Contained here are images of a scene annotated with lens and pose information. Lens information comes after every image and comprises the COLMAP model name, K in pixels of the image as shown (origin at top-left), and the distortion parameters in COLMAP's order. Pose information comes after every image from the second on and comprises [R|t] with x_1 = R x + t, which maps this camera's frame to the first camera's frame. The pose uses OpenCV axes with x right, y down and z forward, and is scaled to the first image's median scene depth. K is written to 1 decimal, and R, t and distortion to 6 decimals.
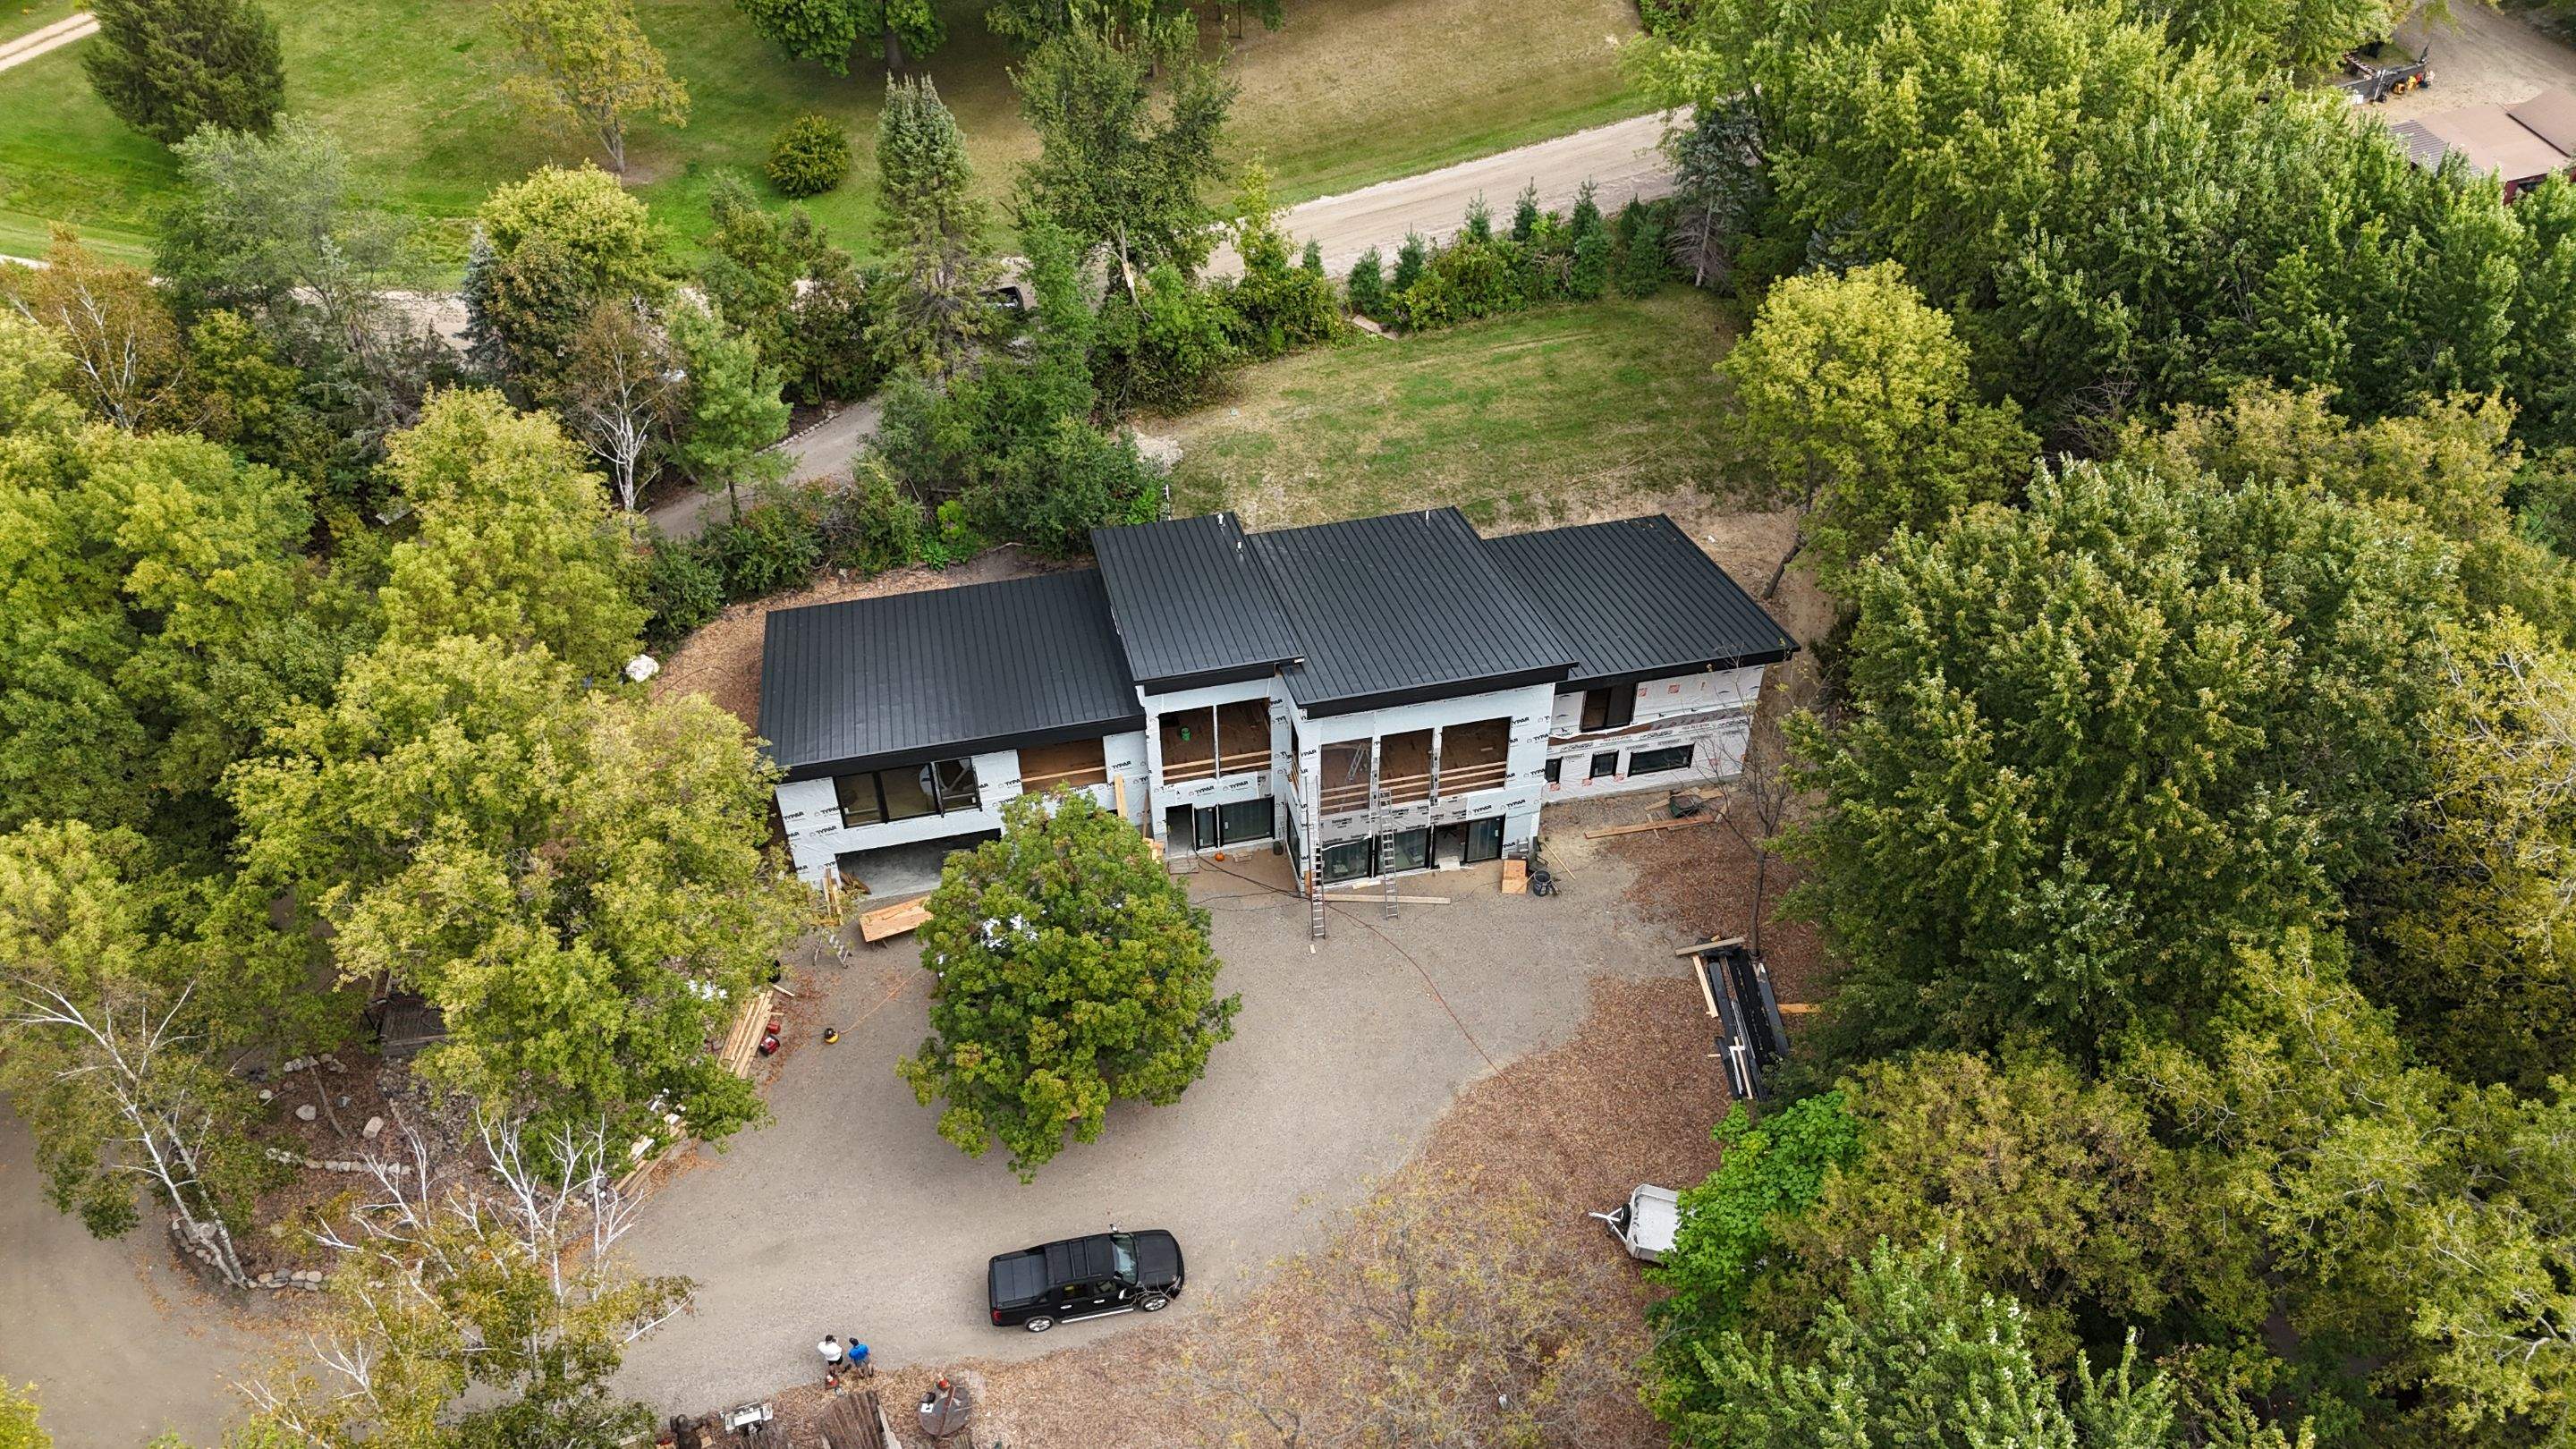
lens RADIAL K [[1806.6, 0, 1288.0], [0, 1806.6, 724.5], [0, 0, 1]] dist [0.066411, -0.003665]
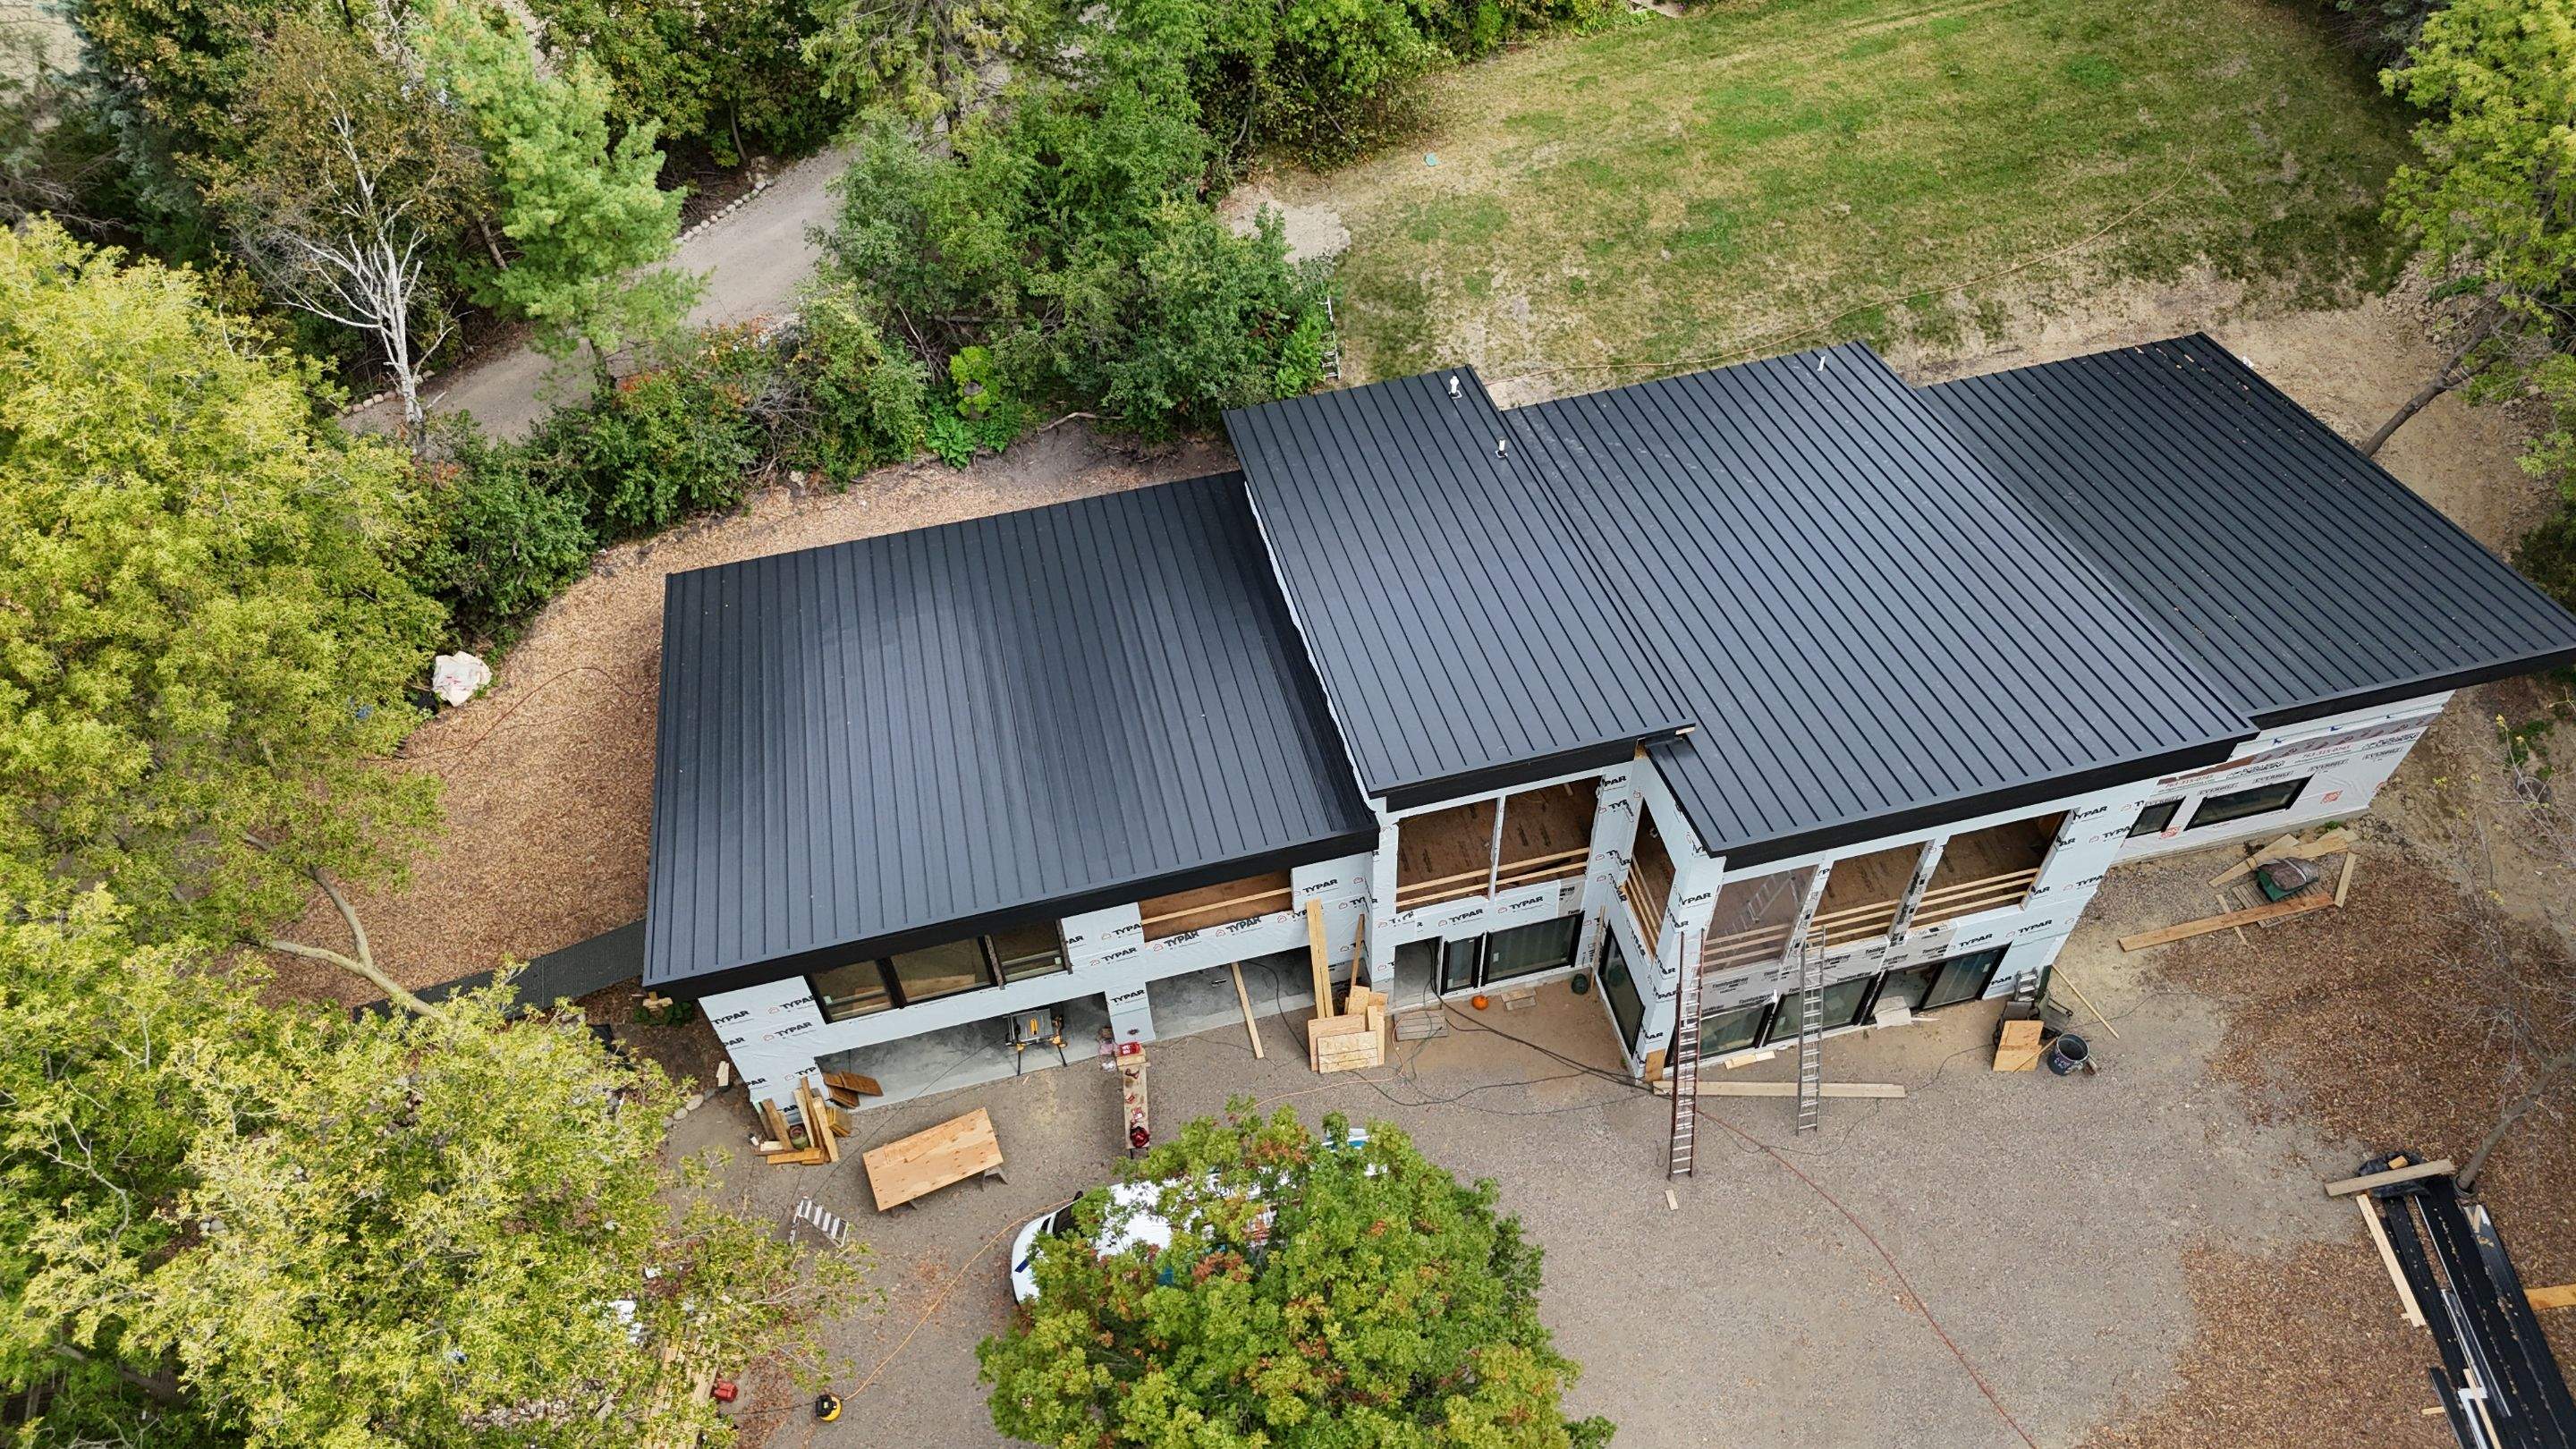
lens RADIAL K [[1801.7, 0, 1288.0], [0, 1801.7, 724.5], [0, 0, 1]] dist [0.029660, -0.005581]
pose [[0.999625, -0.026369, -0.007359, -0.085643], [0.027279, 0.982104, 0.186355, -0.112442], [0.002313, -0.186486, 0.982455, 0.418604]]
